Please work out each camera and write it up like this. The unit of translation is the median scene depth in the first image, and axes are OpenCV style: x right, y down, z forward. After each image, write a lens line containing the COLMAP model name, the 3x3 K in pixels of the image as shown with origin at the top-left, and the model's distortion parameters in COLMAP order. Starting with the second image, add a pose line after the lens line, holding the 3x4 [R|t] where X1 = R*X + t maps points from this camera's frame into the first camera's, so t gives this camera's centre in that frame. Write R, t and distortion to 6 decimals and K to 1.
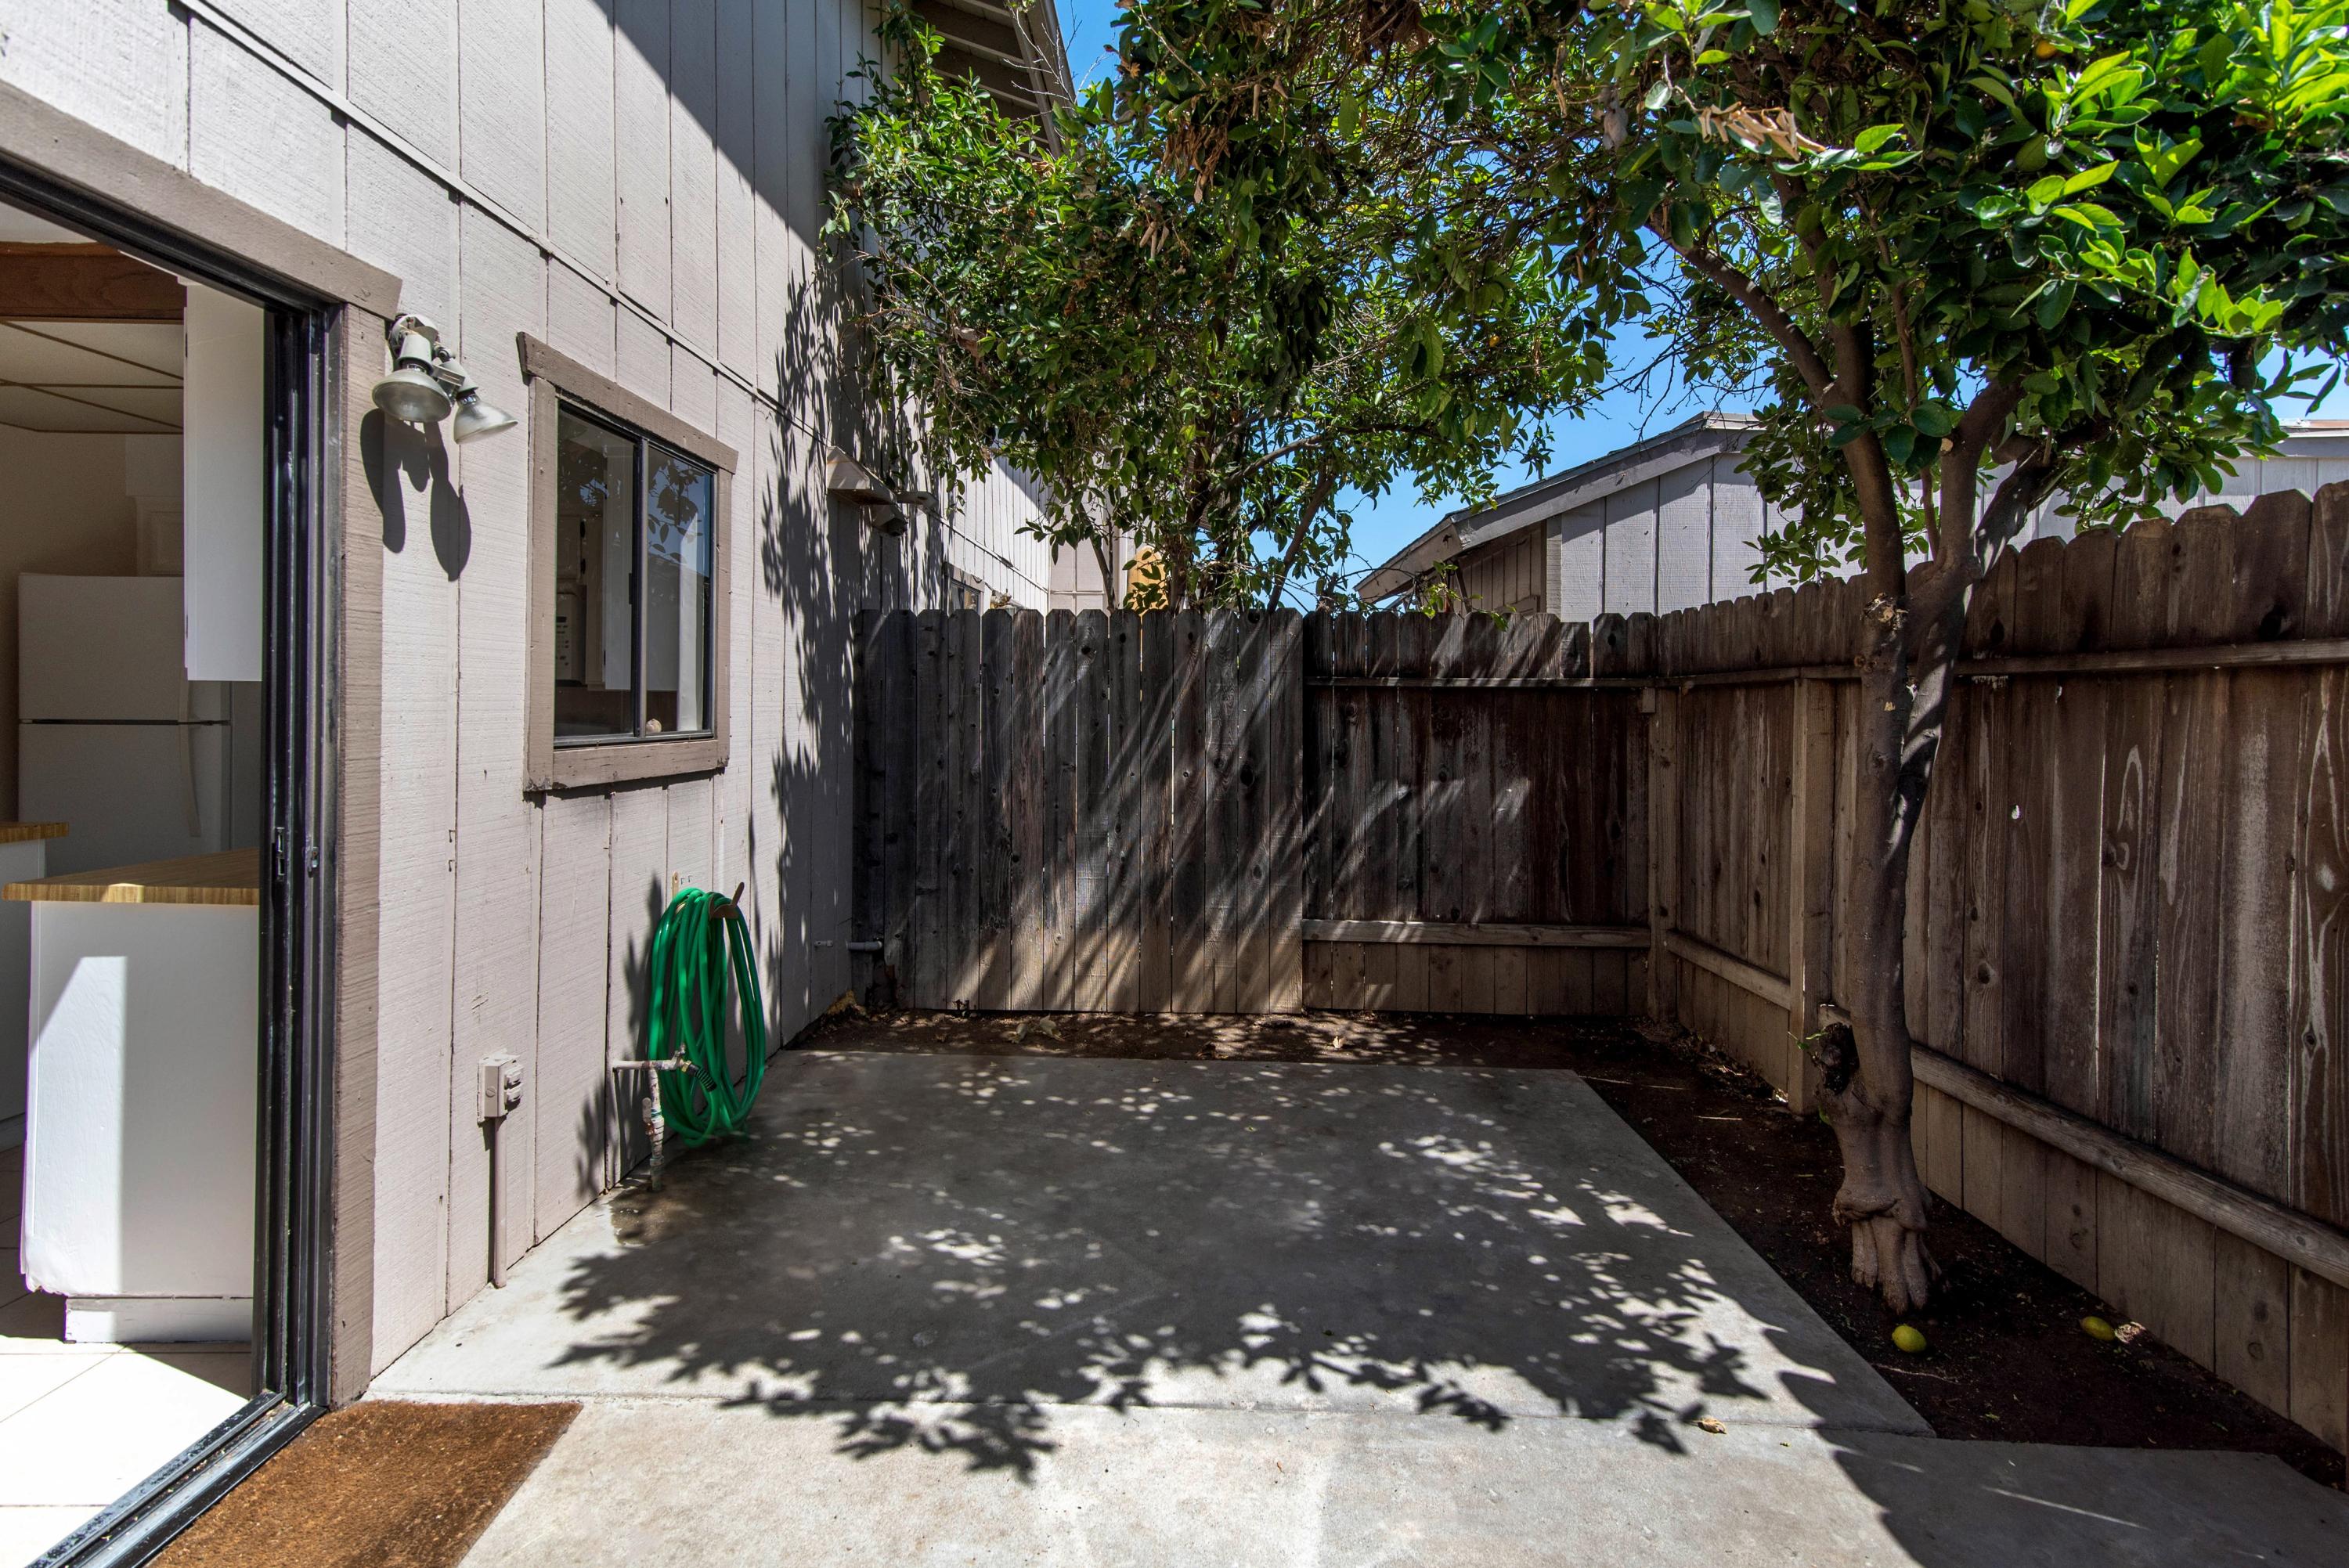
lens RADIAL K [[1105.1, 0, 1175.2], [0, 1105.1, 707.7], [0, 0, 1]] dist [0.004244, 0.000531]
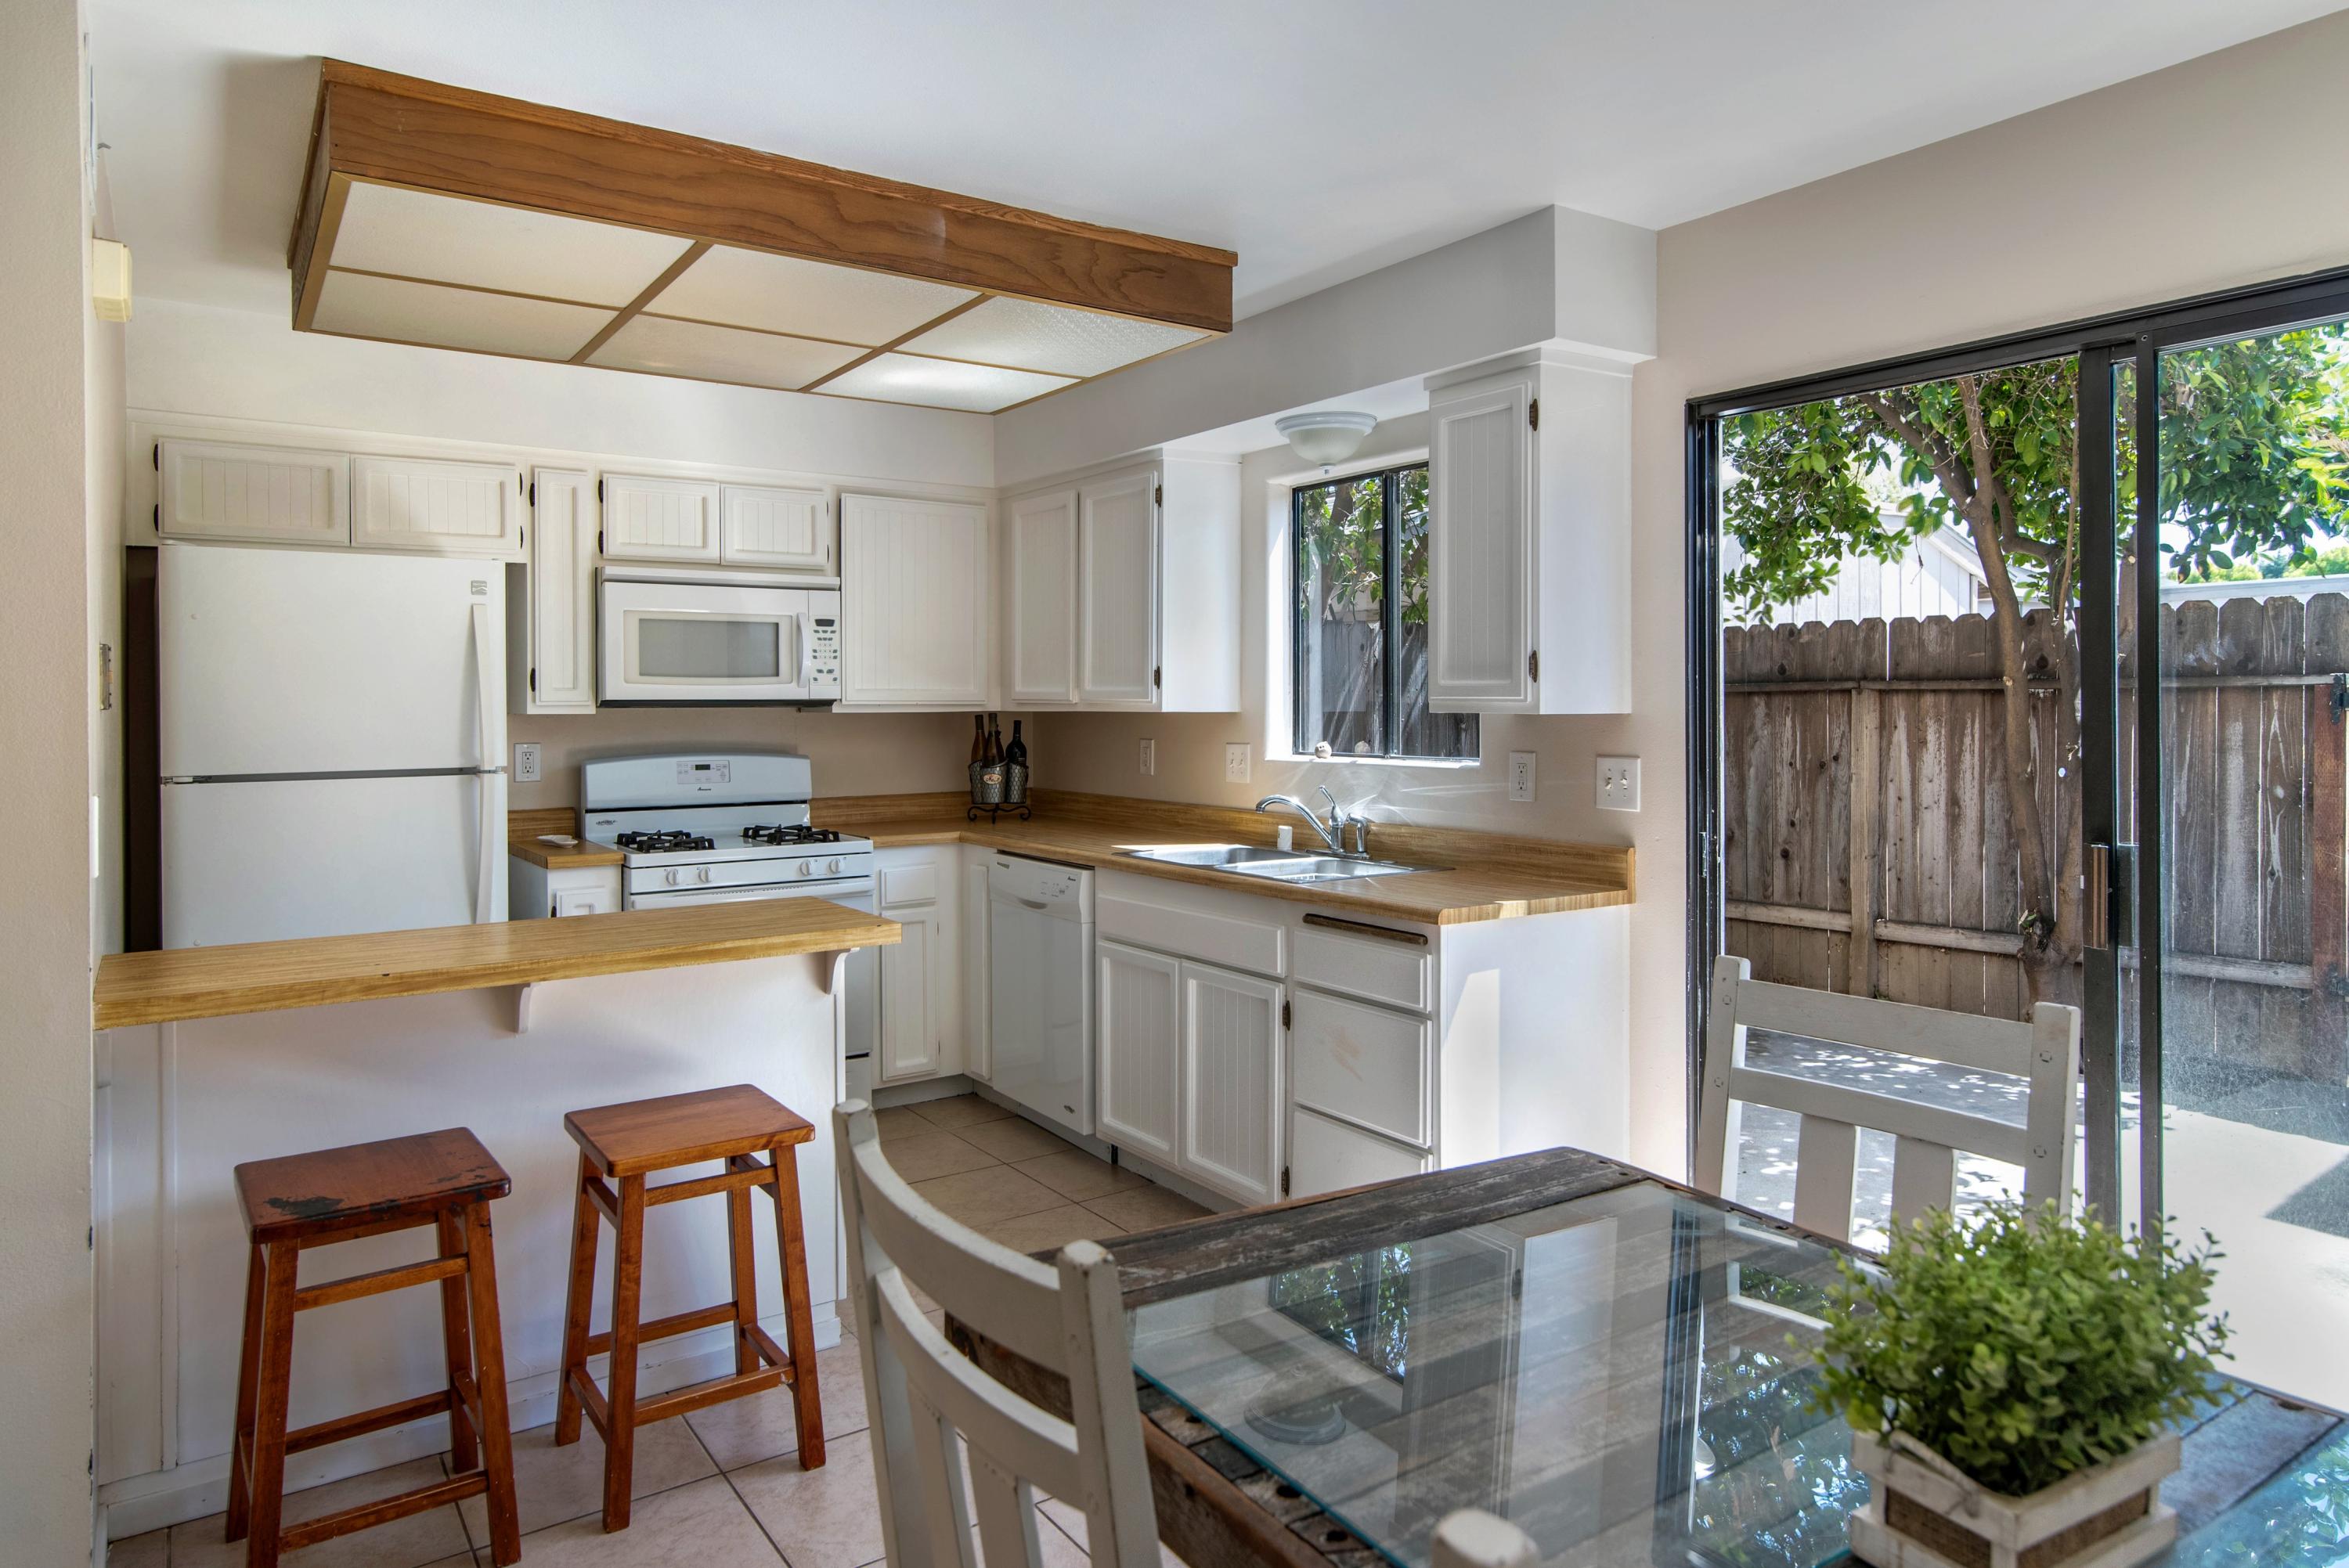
lens RADIAL K [[1441.4, 0, 1169.8], [0, 1441.4, 705.5], [0, 0, 1]] dist [-0.007786, -0.001105]
pose [[0.817019, -0.014943, 0.576417, -1.983686], [0.015971, 0.999867, 0.003283, -0.042793], [-0.576389, 0.006524, 0.817149, 0.026988]]
